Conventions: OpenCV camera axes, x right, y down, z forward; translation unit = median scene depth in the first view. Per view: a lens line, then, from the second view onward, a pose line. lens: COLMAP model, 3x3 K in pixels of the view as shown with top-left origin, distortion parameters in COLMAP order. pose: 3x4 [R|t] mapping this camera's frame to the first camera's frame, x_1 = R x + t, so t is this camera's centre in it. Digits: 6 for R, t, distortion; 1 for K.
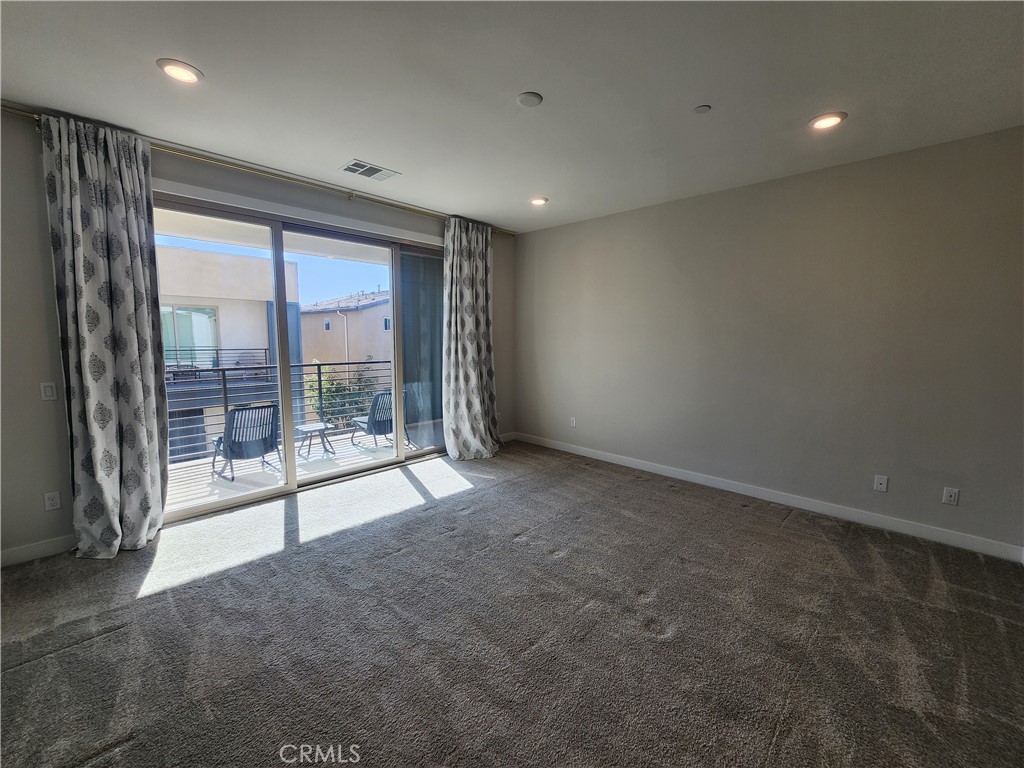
lens RADIAL K [[421.8, 0, 514.2], [0, 421.8, 383.6], [0, 0, 1]] dist [0.000666, 0.000726]
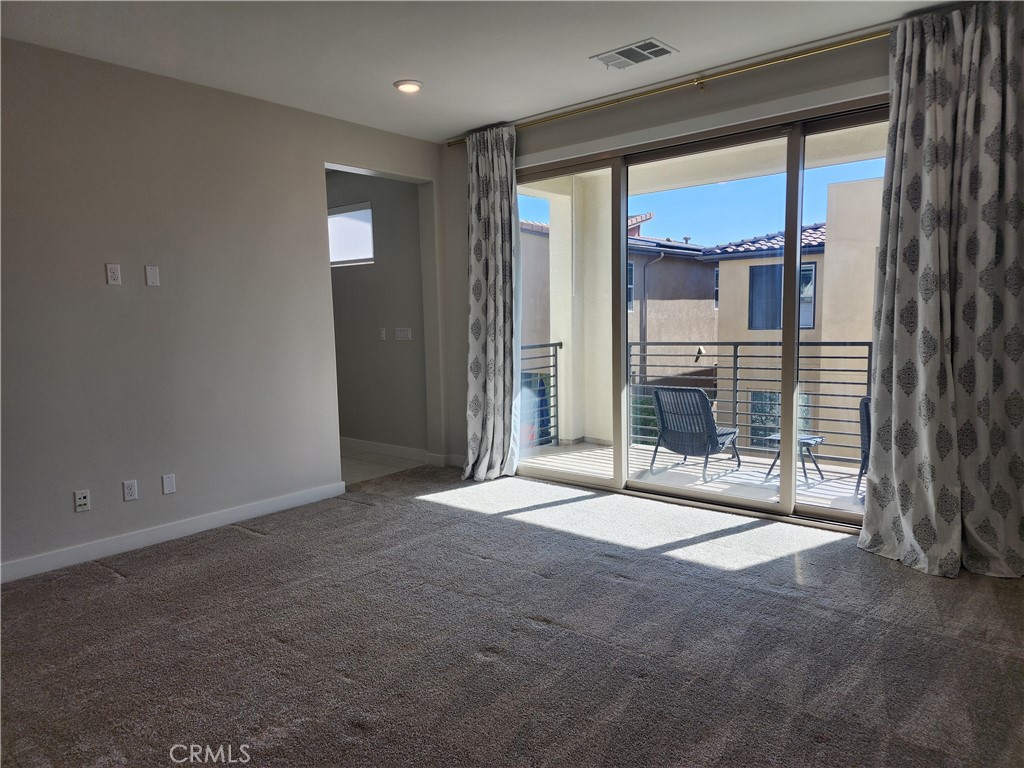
lens RADIAL K [[692.0, 0, 512.0], [0, 692.0, 384.0], [0, 0, 1]] dist [0.078810, -0.003436]
pose [[0.082230, 0.094438, -0.992129, 0.821768], [-0.092057, 0.991964, 0.086792, -0.047663], [0.992353, 0.084195, 0.090263, 0.713591]]
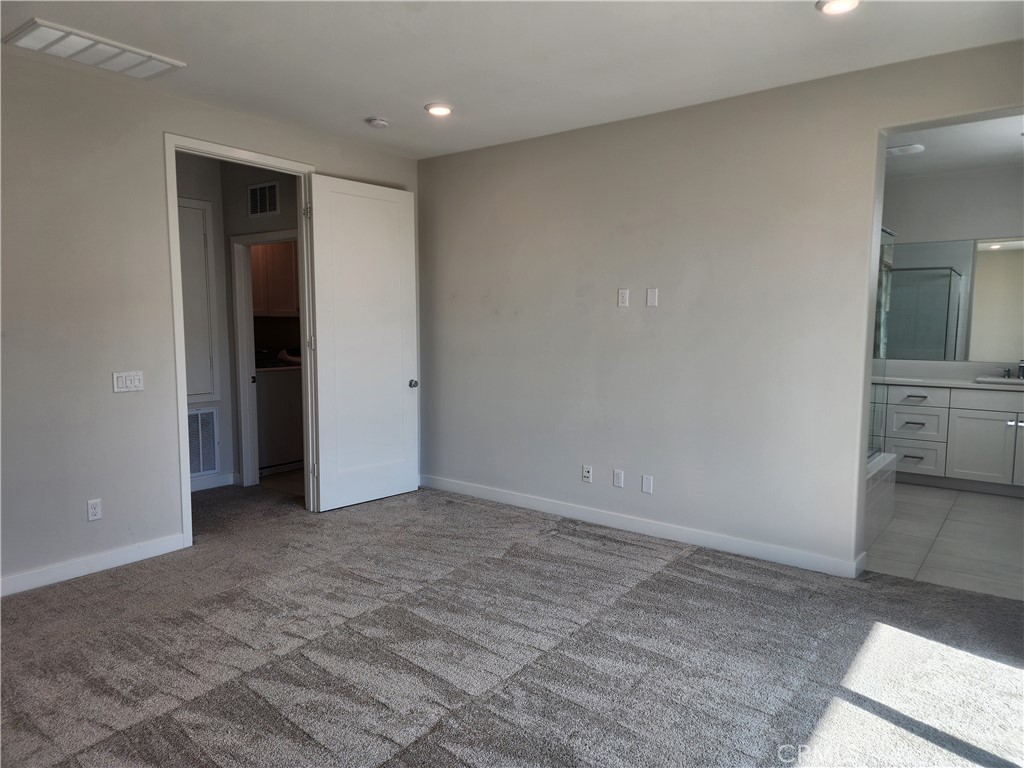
lens RADIAL K [[692.0, 0, 512.0], [0, 692.0, 384.0], [0, 0, 1]] dist [0.078810, -0.003436]
pose [[-0.993174, 0.002287, -0.116624, 0.000109], [-0.020999, 0.979967, 0.198049, -0.159820], [0.114740, 0.199146, -0.973230, 1.468068]]
